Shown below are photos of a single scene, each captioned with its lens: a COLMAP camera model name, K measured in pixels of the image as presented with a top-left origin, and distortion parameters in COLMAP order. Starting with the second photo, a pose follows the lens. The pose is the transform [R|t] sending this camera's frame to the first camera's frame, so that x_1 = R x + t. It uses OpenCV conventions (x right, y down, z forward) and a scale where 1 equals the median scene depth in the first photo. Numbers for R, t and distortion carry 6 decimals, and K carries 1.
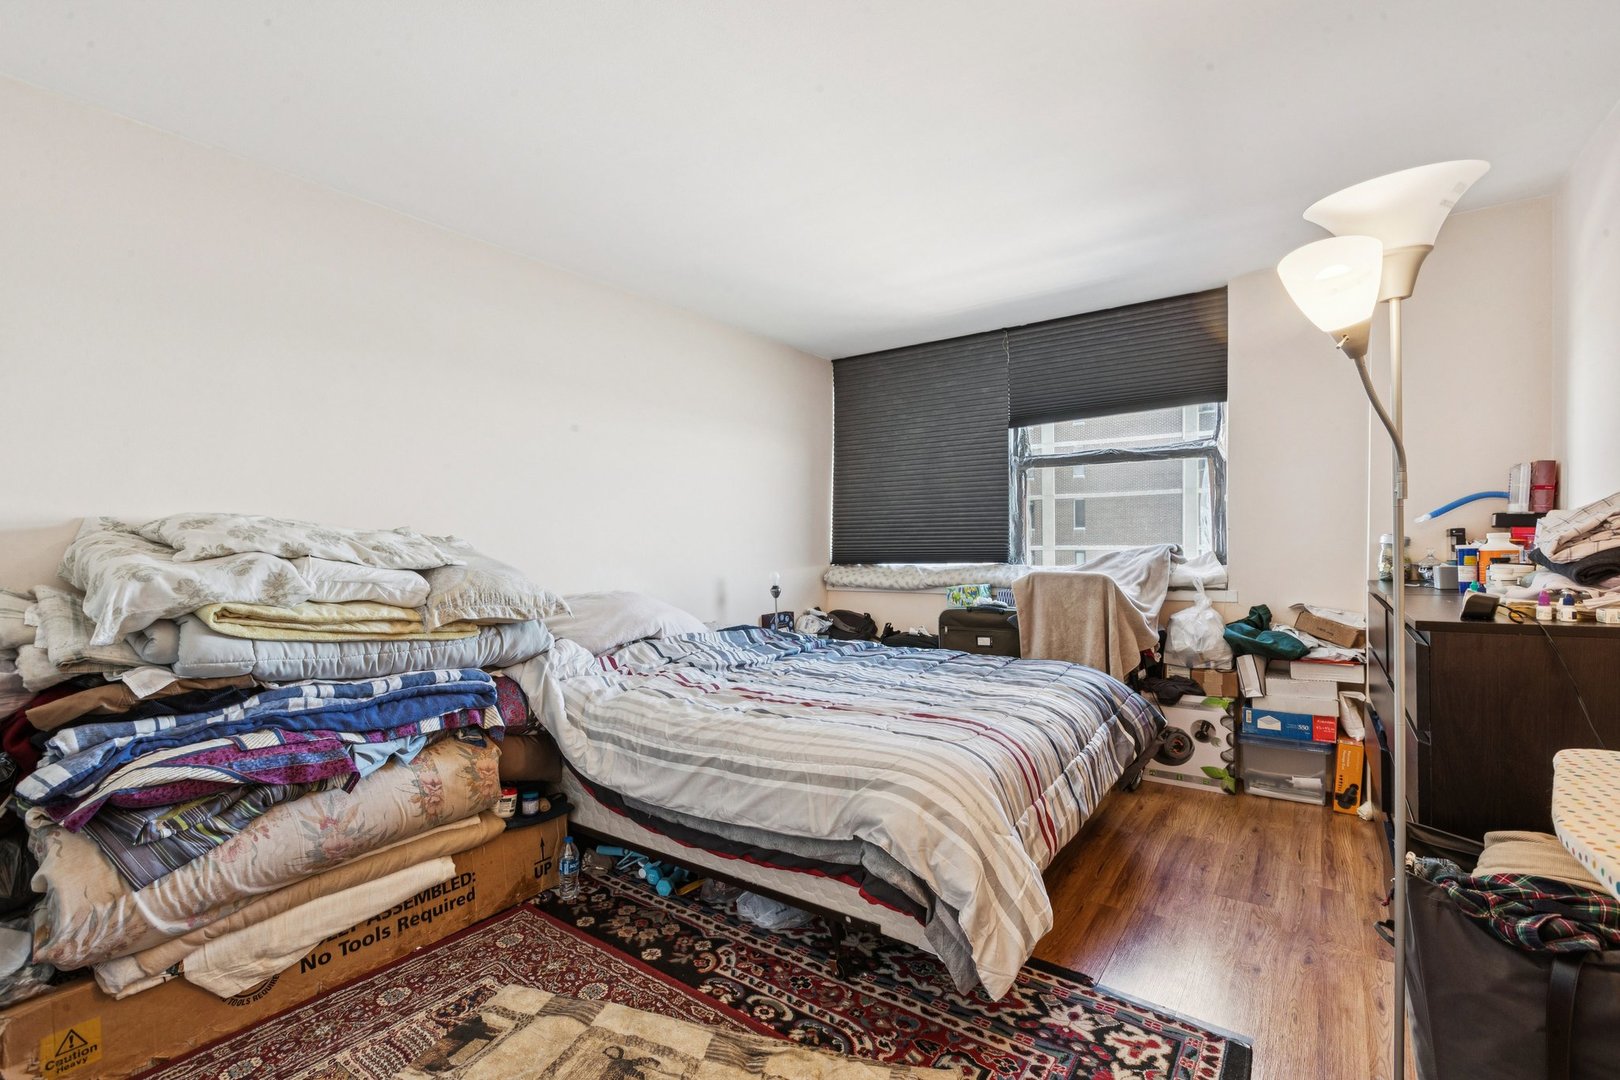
lens RADIAL K [[734.5, 0, 809.6], [0, 734.5, 542.7], [0, 0, 1]] dist [0.005098, -0.000507]
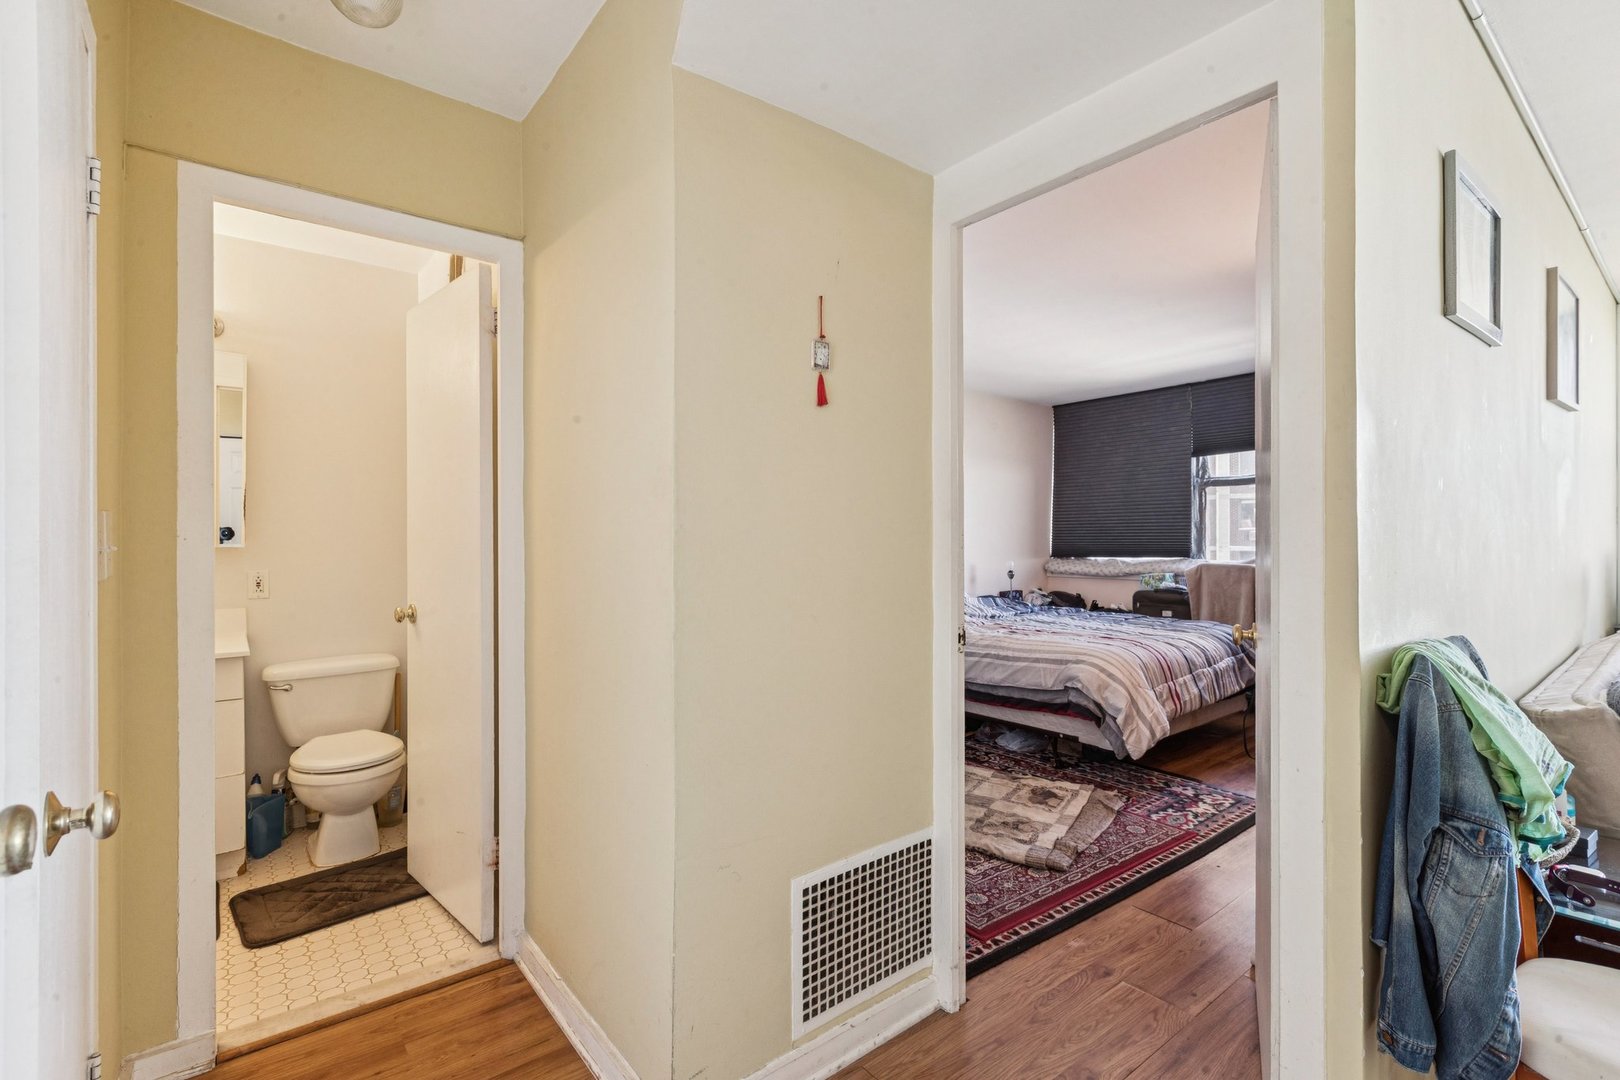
lens RADIAL K [[734.5, 0, 806.2], [0, 734.5, 540.3], [0, 0, 1]] dist [0.005098, -0.000507]
pose [[0.959125, 0.008739, -0.282846, -0.037808], [-0.008321, 0.999962, 0.002678, -0.003061], [0.282859, -0.000215, 0.959162, -0.817227]]
